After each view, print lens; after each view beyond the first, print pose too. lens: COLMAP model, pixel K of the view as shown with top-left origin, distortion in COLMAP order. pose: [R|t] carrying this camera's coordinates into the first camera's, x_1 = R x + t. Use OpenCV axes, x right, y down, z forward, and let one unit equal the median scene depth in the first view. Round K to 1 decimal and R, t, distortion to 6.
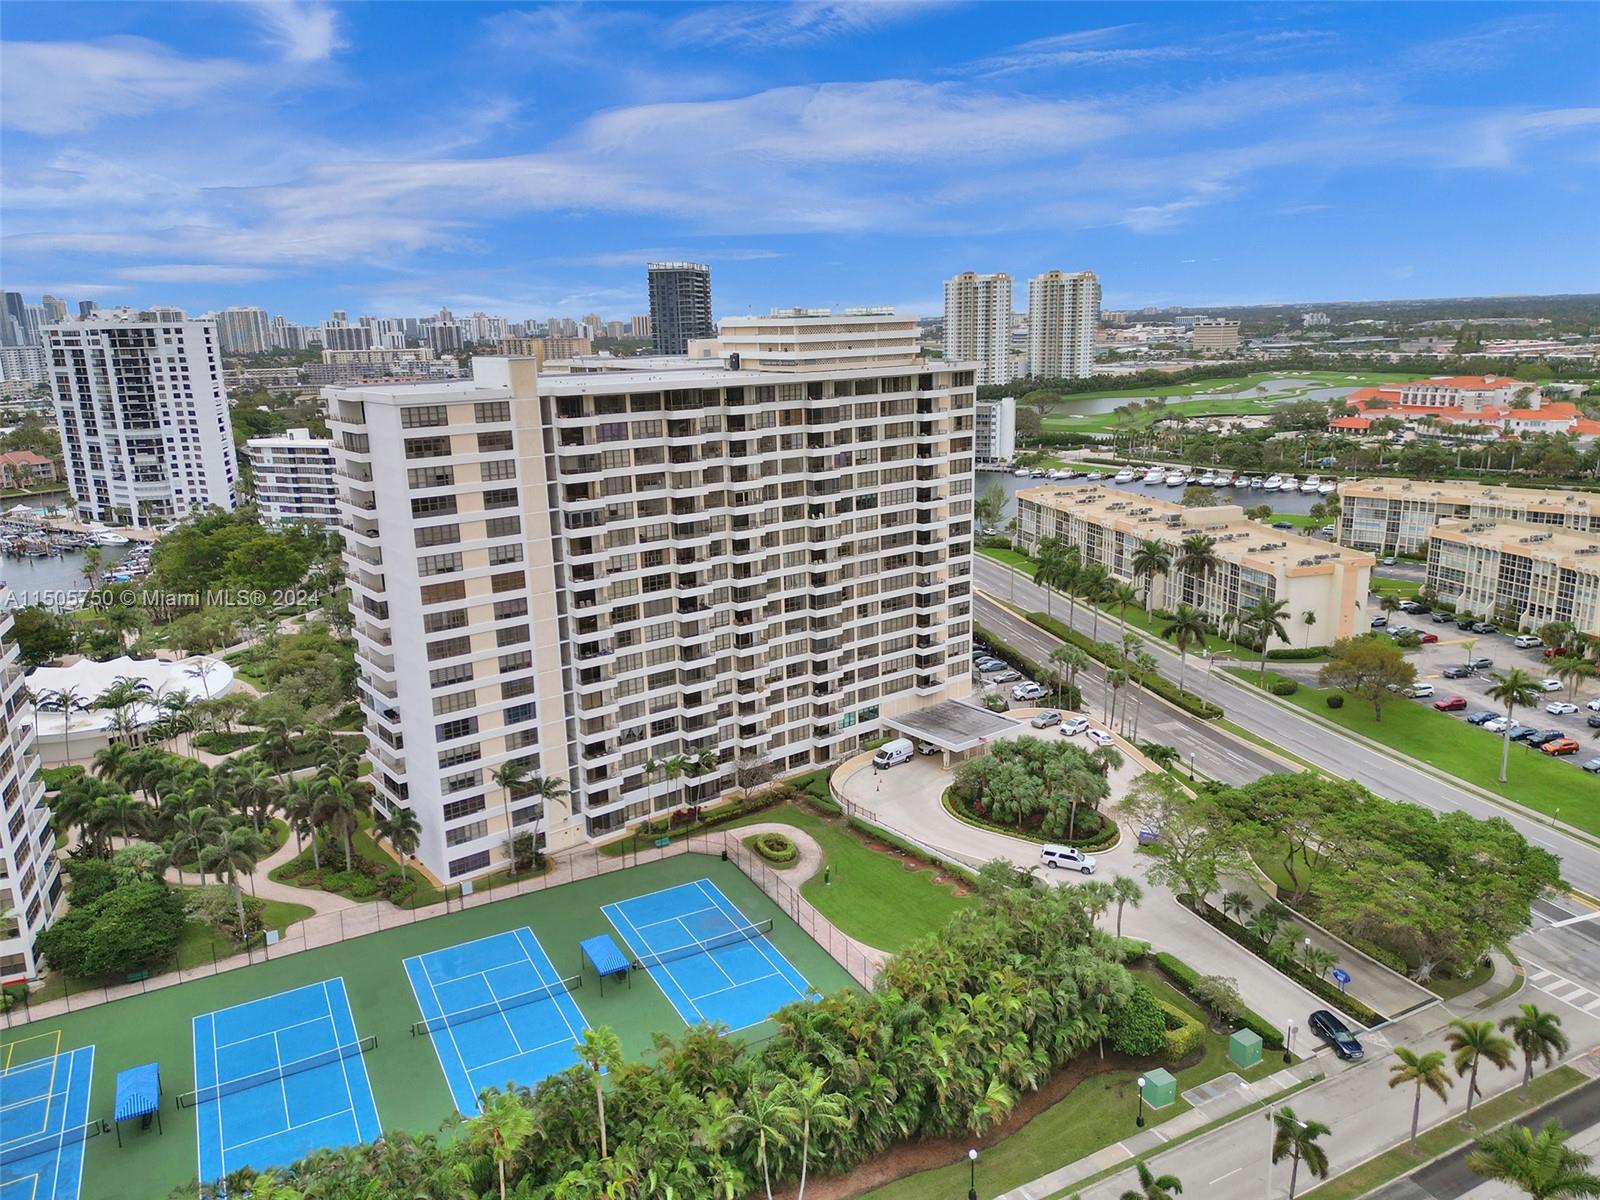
lens RADIAL K [[1144.6, 0, 795.5], [0, 1144.6, 601.2], [0, 0, 1]] dist [0.120672, -0.114495]
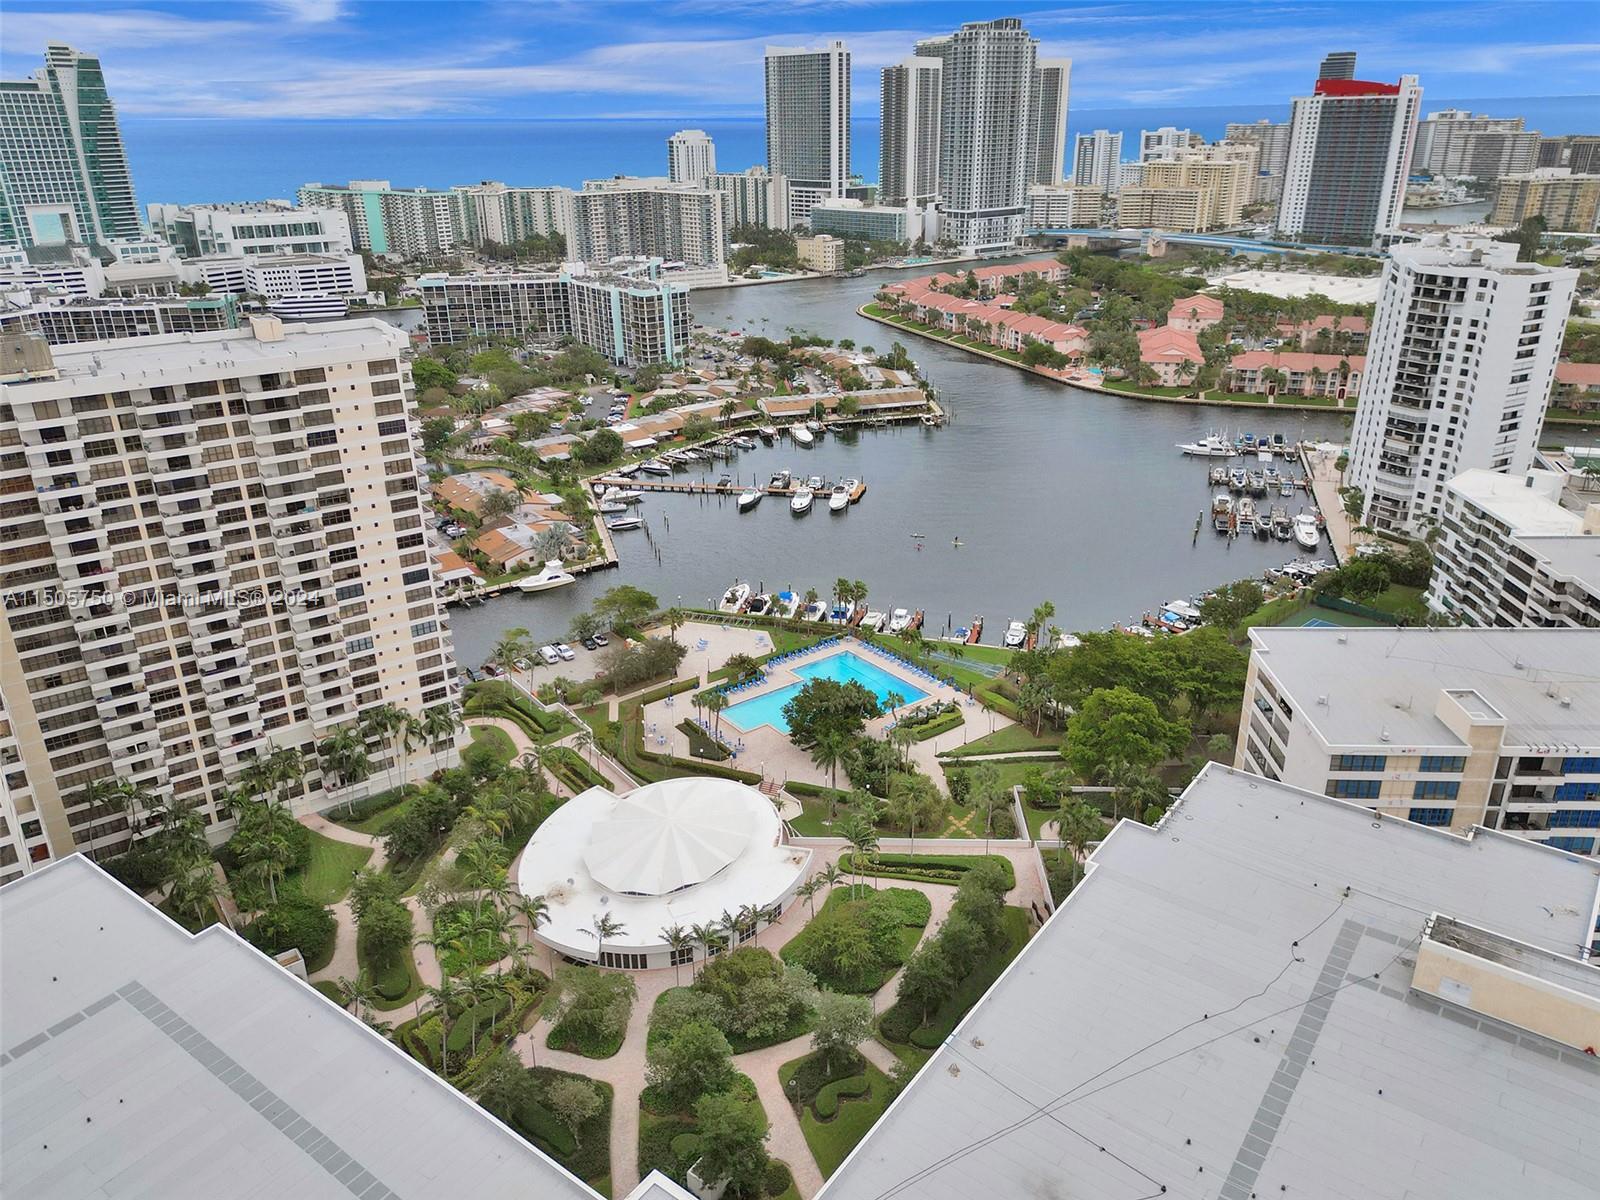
lens RADIAL K [[1159.4, 0, 800.0], [0, 1159.4, 600.0], [0, 0, 1]] dist [0.084468, -0.062703]
pose [[0.263557, 0.391343, -0.881696, 0.153572], [-0.219980, 0.914312, 0.340063, -0.515723], [0.939227, 0.104329, 0.327061, 0.993503]]
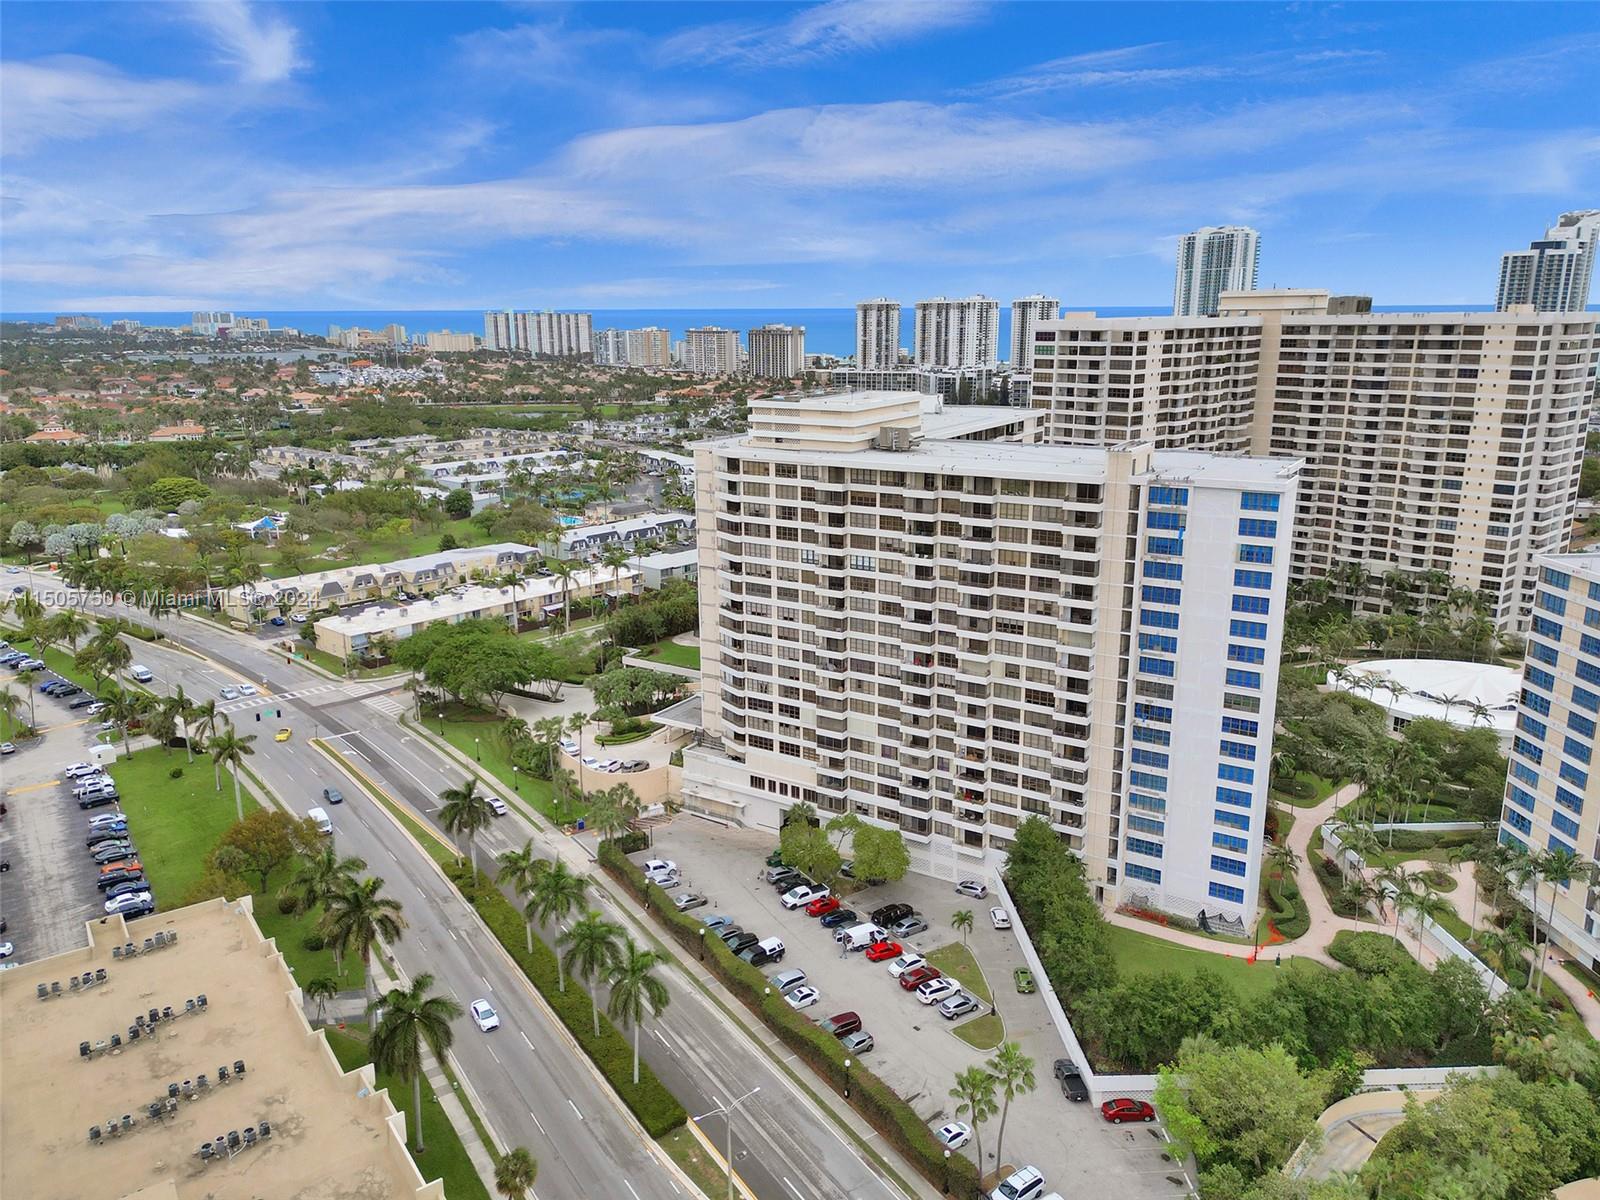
lens RADIAL K [[1150.4, 0, 790.2], [0, 1150.4, 601.6], [0, 0, 1]] dist [0.101750, -0.094514]
pose [[-0.940268, 0.115885, -0.320103, 0.458264], [-0.048831, 0.884646, 0.463699, -0.616303], [0.336914, 0.451632, -0.826146, 2.106614]]
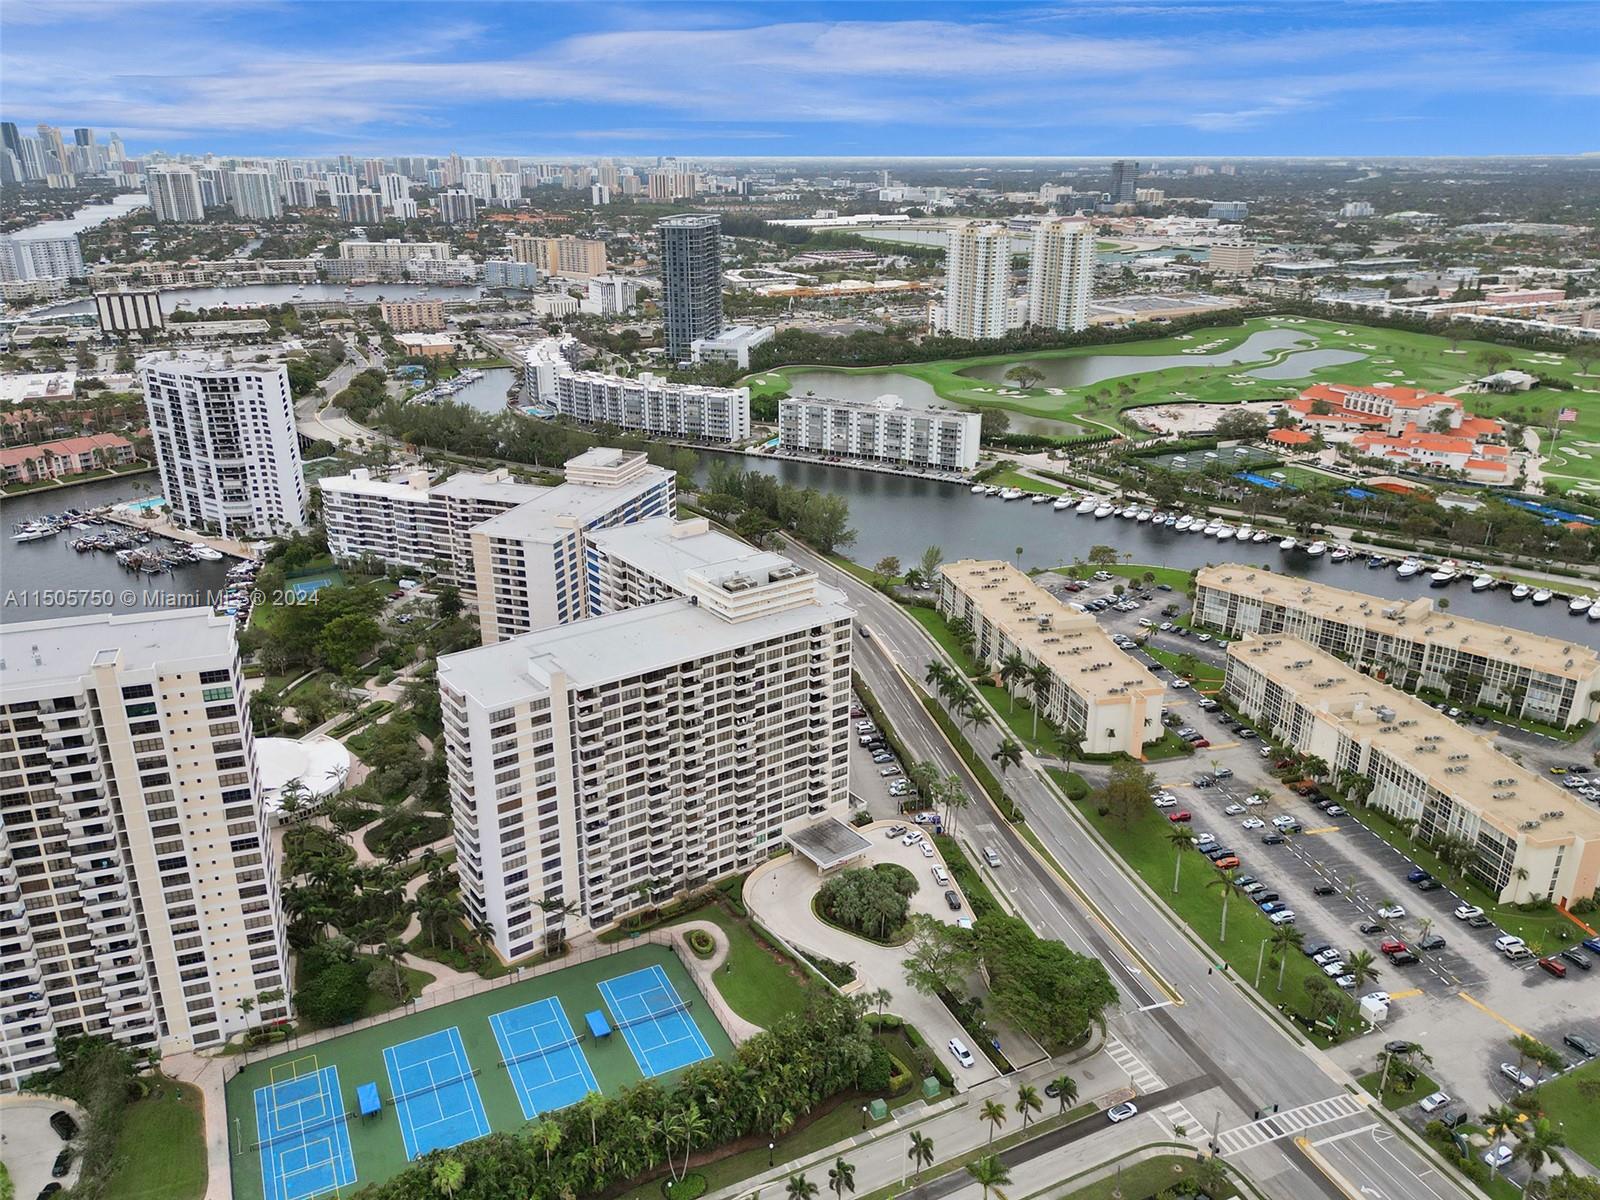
lens RADIAL K [[1183.9, 0, 797.8], [0, 1183.9, 594.9], [0, 0, 1]] dist [0.100970, -0.098412]
pose [[0.999293, 0.036281, -0.009843, 0.103711], [-0.034947, 0.993050, 0.112384, -0.420165], [0.013852, -0.111961, 0.993616, -0.575729]]
